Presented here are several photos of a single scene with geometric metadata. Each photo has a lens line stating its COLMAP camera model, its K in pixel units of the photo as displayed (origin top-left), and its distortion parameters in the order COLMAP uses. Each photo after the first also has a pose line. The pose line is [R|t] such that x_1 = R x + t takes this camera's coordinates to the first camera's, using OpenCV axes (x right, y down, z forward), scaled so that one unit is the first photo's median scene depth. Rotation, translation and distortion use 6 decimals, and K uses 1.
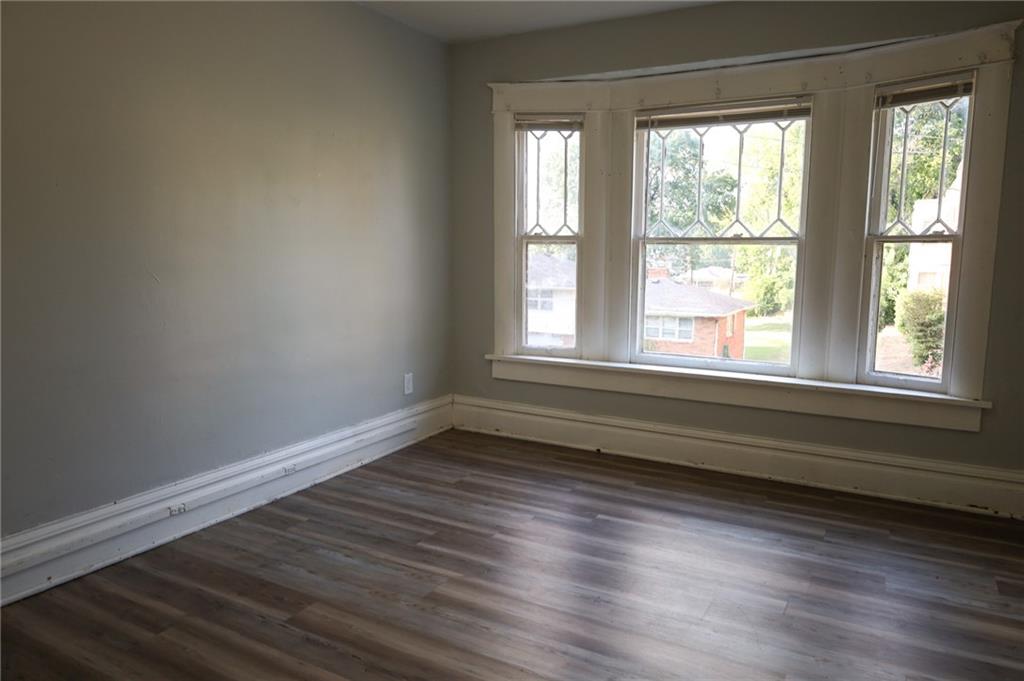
lens RADIAL K [[709.4, 0, 504.4], [0, 709.4, 339.4], [0, 0, 1]] dist [-0.002956, -0.003430]
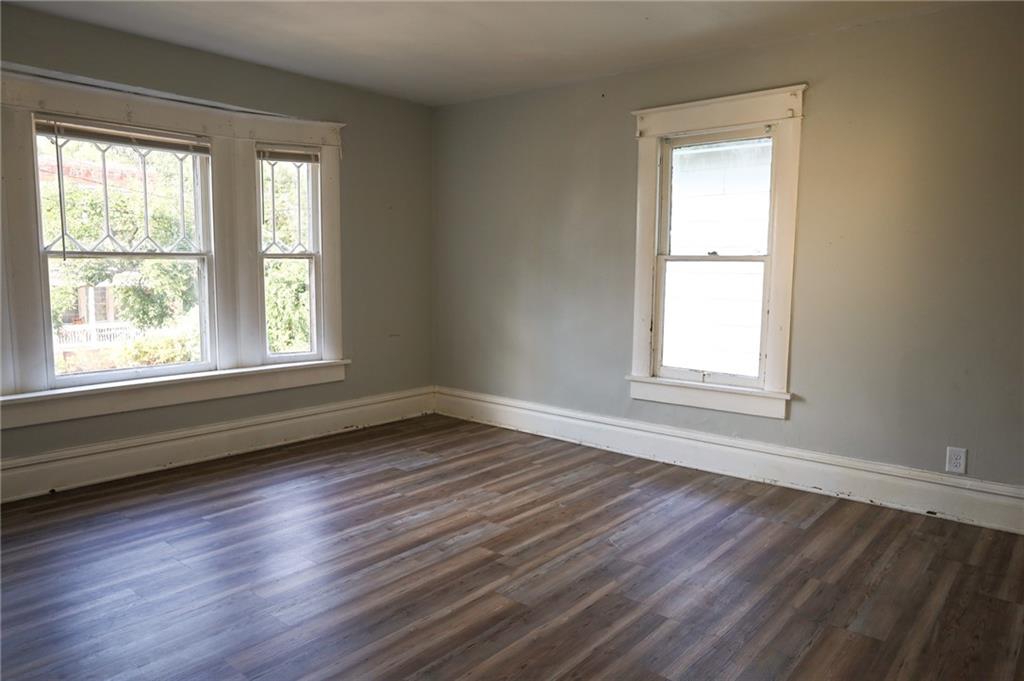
lens RADIAL K [[709.4, 0, 504.4], [0, 709.4, 339.4], [0, 0, 1]] dist [-0.002956, -0.003430]
pose [[0.181408, -0.103271, 0.977971, -0.741252], [0.124587, 0.988871, 0.081312, -0.038654], [-0.975484, 0.107092, 0.192255, 0.321222]]
